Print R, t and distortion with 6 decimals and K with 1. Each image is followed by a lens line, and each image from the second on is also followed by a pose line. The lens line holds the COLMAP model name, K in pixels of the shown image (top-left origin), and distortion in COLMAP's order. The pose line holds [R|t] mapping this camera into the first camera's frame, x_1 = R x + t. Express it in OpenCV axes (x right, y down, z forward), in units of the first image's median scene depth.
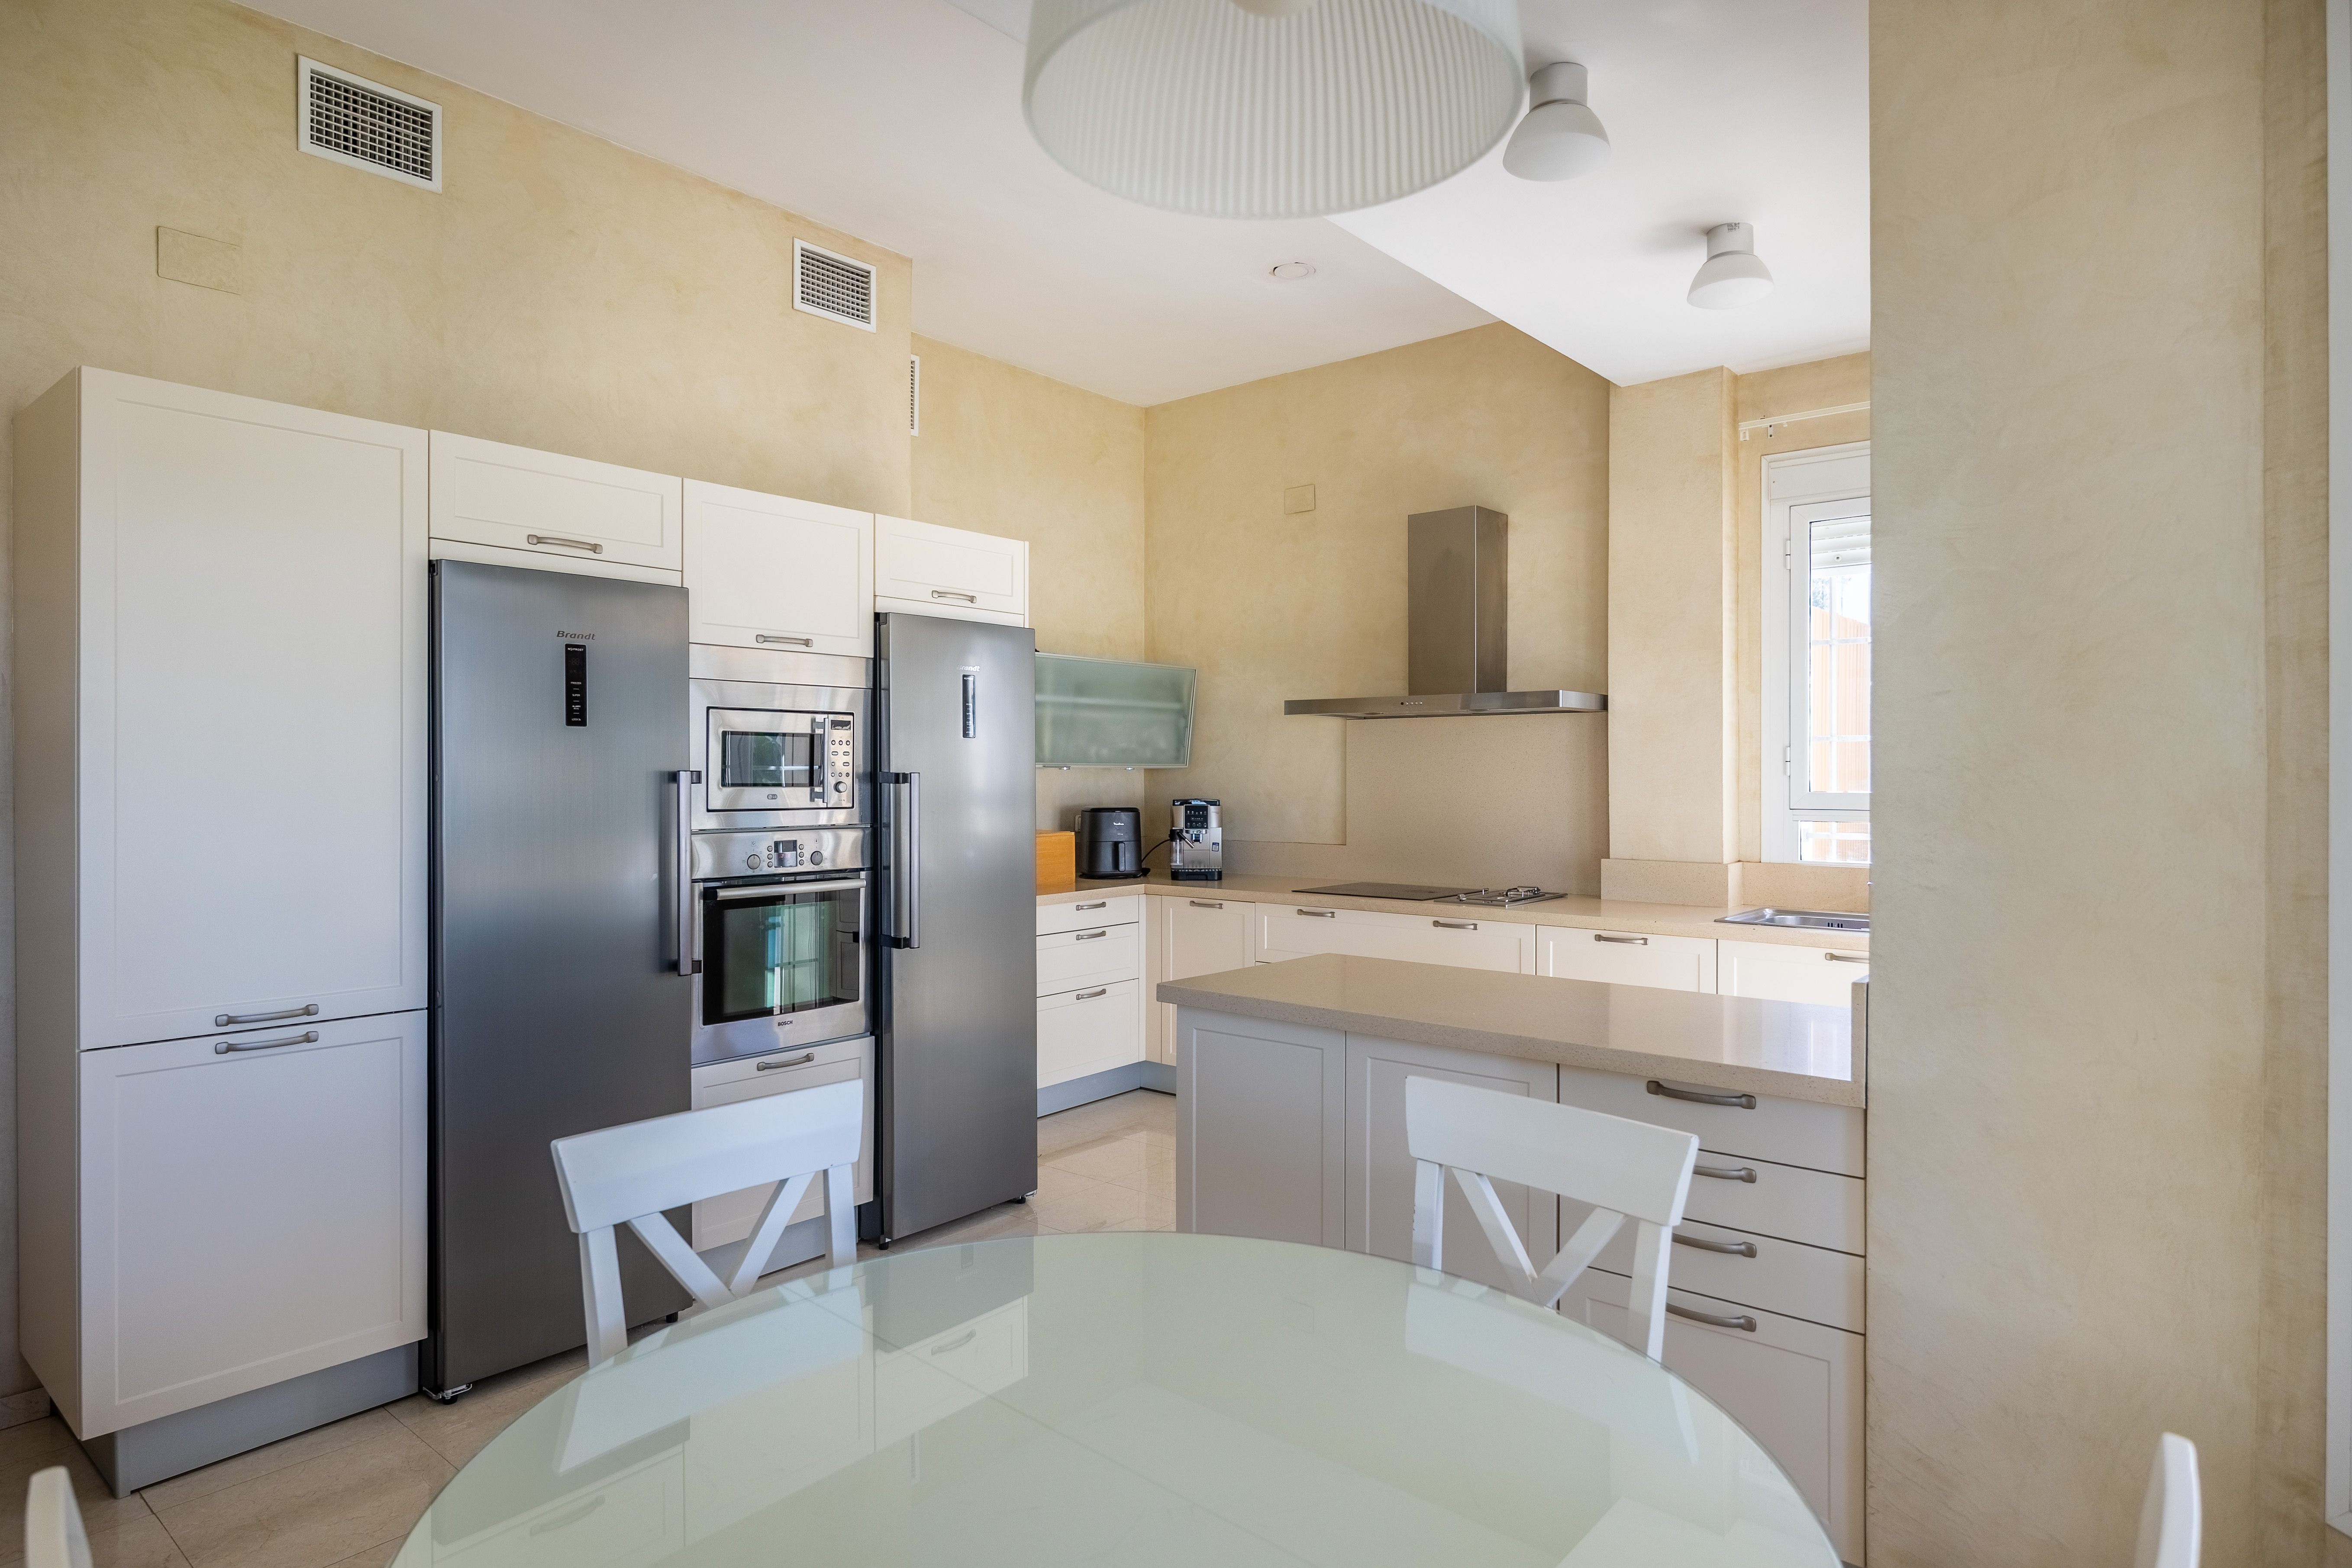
lens RADIAL K [[1318.9, 0, 1173.7], [0, 1318.9, 779.3], [0, 0, 1]] dist [0.003204, -0.000453]
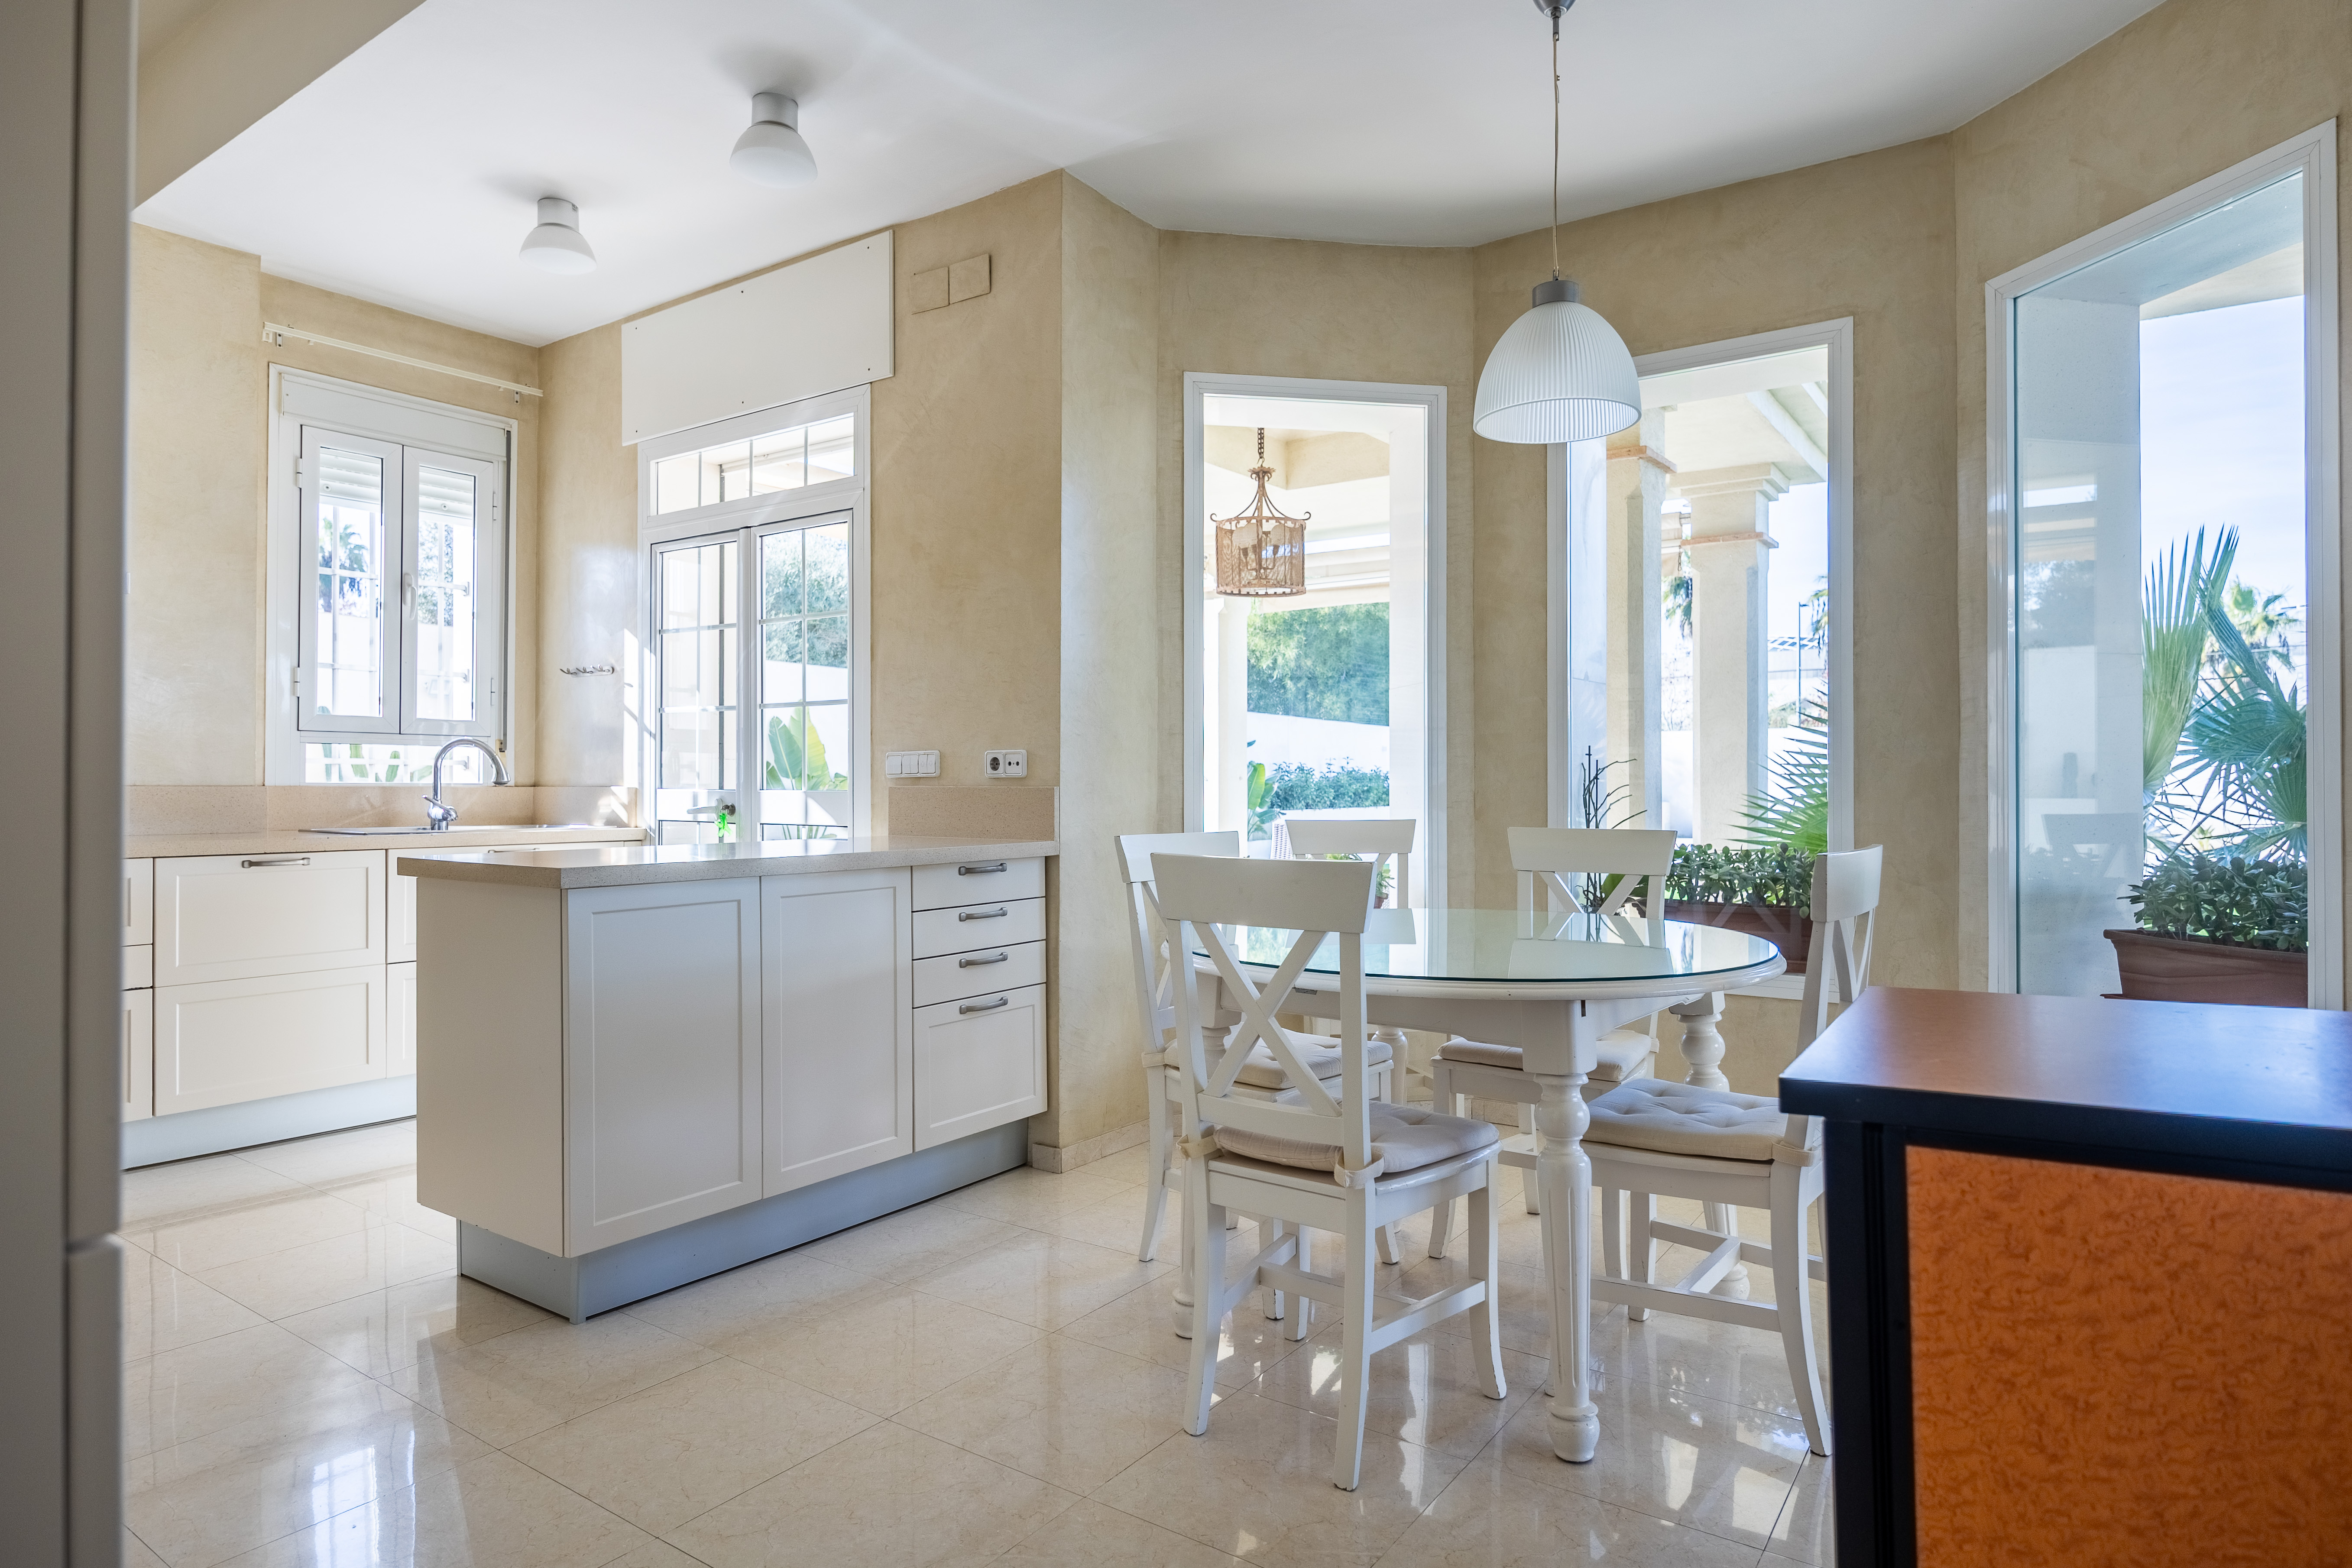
lens RADIAL K [[1318.9, 0, 1181.4], [0, 1318.9, 778.9], [0, 0, 1]] dist [0.003204, -0.000453]
pose [[-0.091189, 0.003190, 0.995828, -0.764390], [0.004675, 0.999985, -0.002775, 0.085457], [-0.995823, 0.004402, -0.091203, 0.570961]]
